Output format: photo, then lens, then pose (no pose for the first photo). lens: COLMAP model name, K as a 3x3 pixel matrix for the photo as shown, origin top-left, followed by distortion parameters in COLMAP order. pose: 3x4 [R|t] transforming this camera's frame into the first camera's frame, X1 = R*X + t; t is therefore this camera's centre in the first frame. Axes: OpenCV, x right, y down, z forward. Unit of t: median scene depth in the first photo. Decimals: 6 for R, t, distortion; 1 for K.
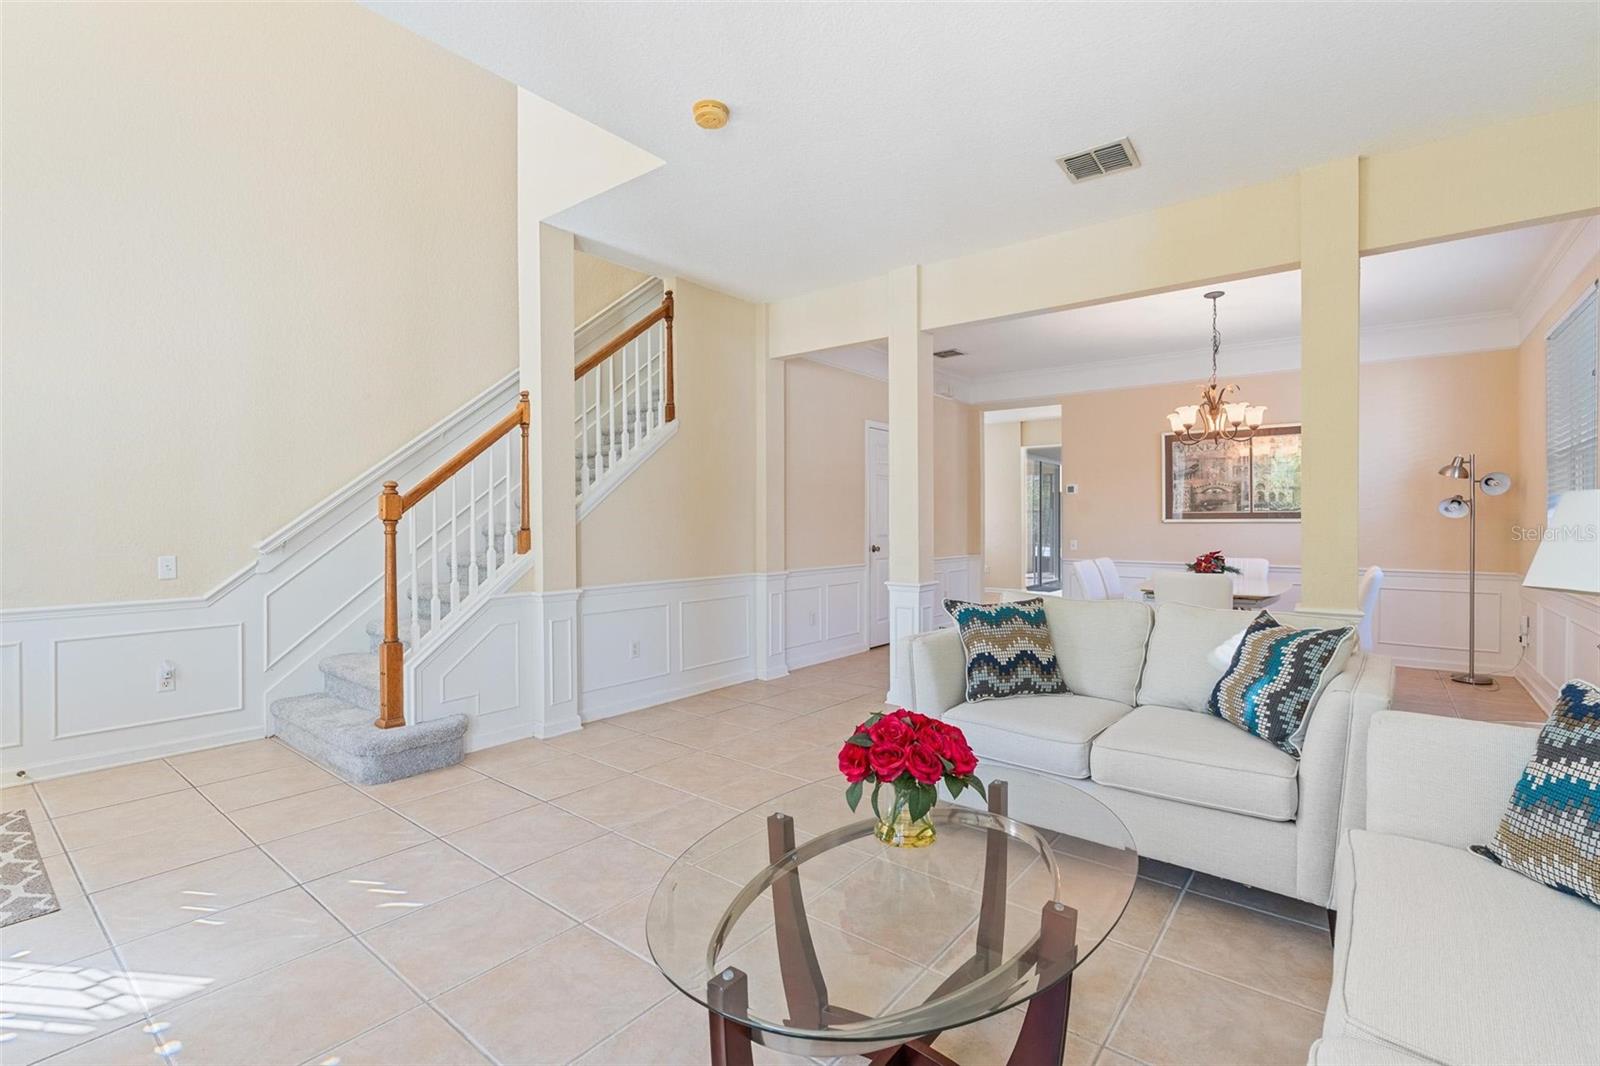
lens RADIAL K [[722.2, 0, 794.6], [0, 722.2, 528.0], [0, 0, 1]] dist [-0.001804, 0.000539]
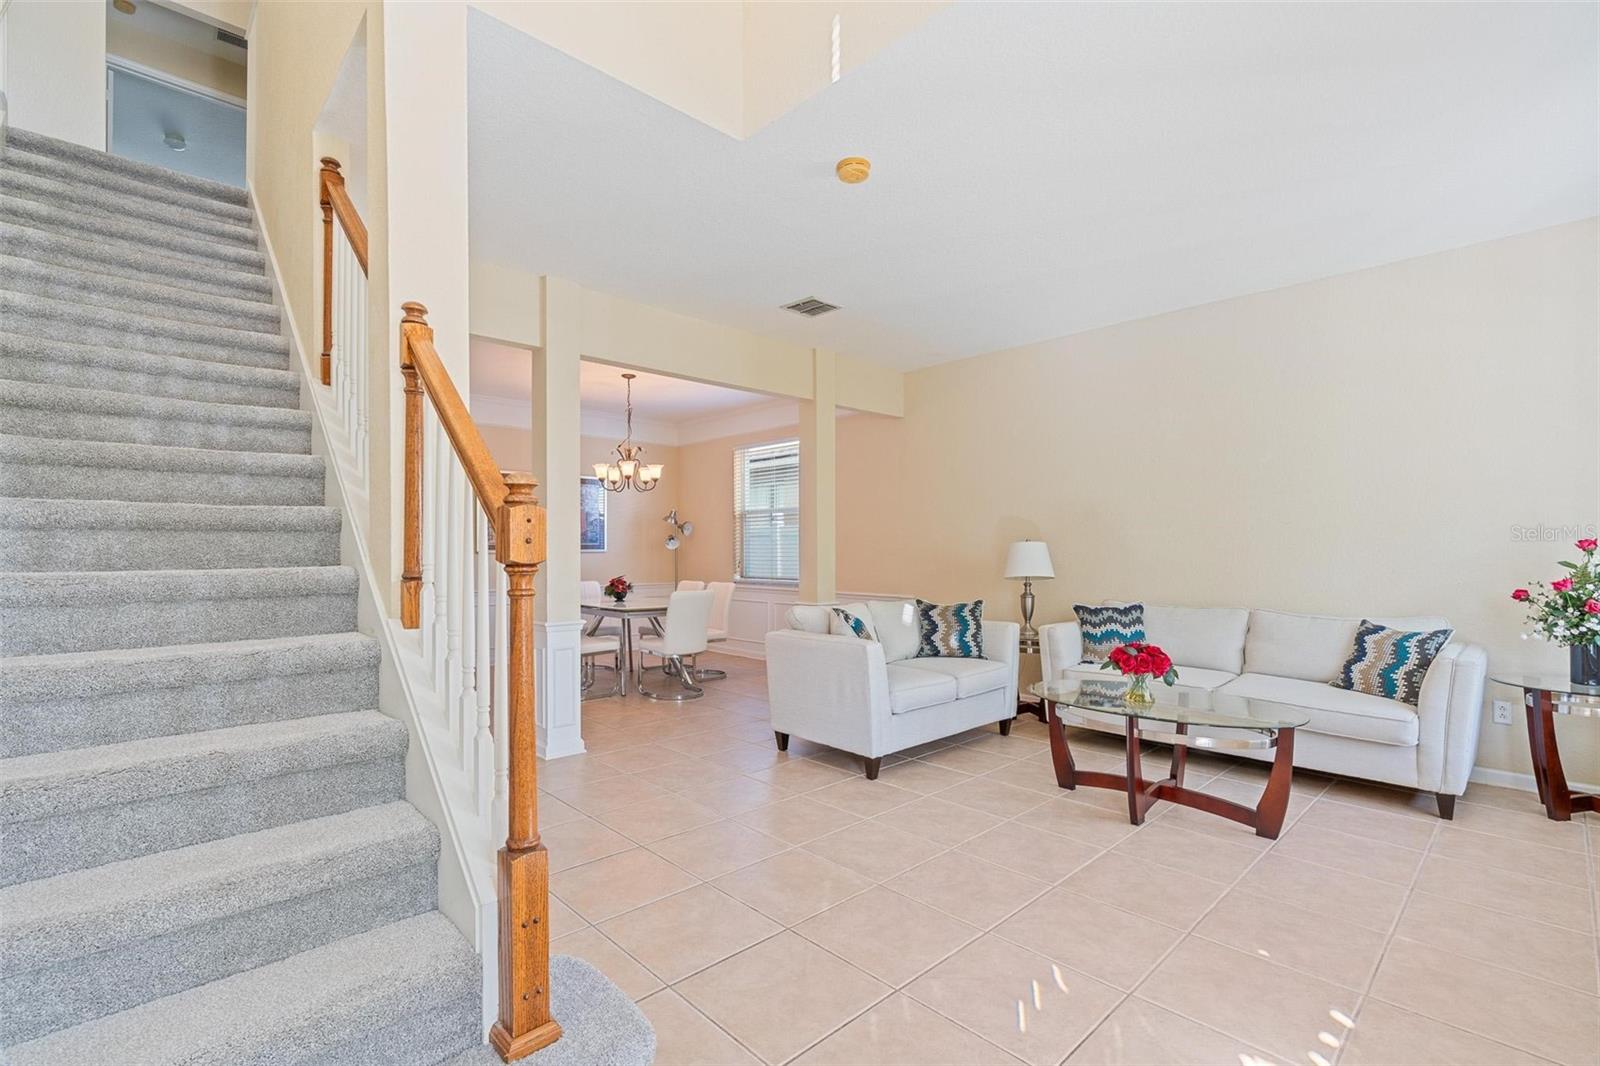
lens RADIAL K [[728.4, 0, 811.5], [0, 728.4, 534.4], [0, 0, 1]] dist [-0.003934, -0.000132]
pose [[0.127530, 0.018148, 0.991669, -0.515190], [0.013489, 0.999708, -0.020030, -0.008322], [-0.991743, 0.015931, 0.127248, 0.406880]]
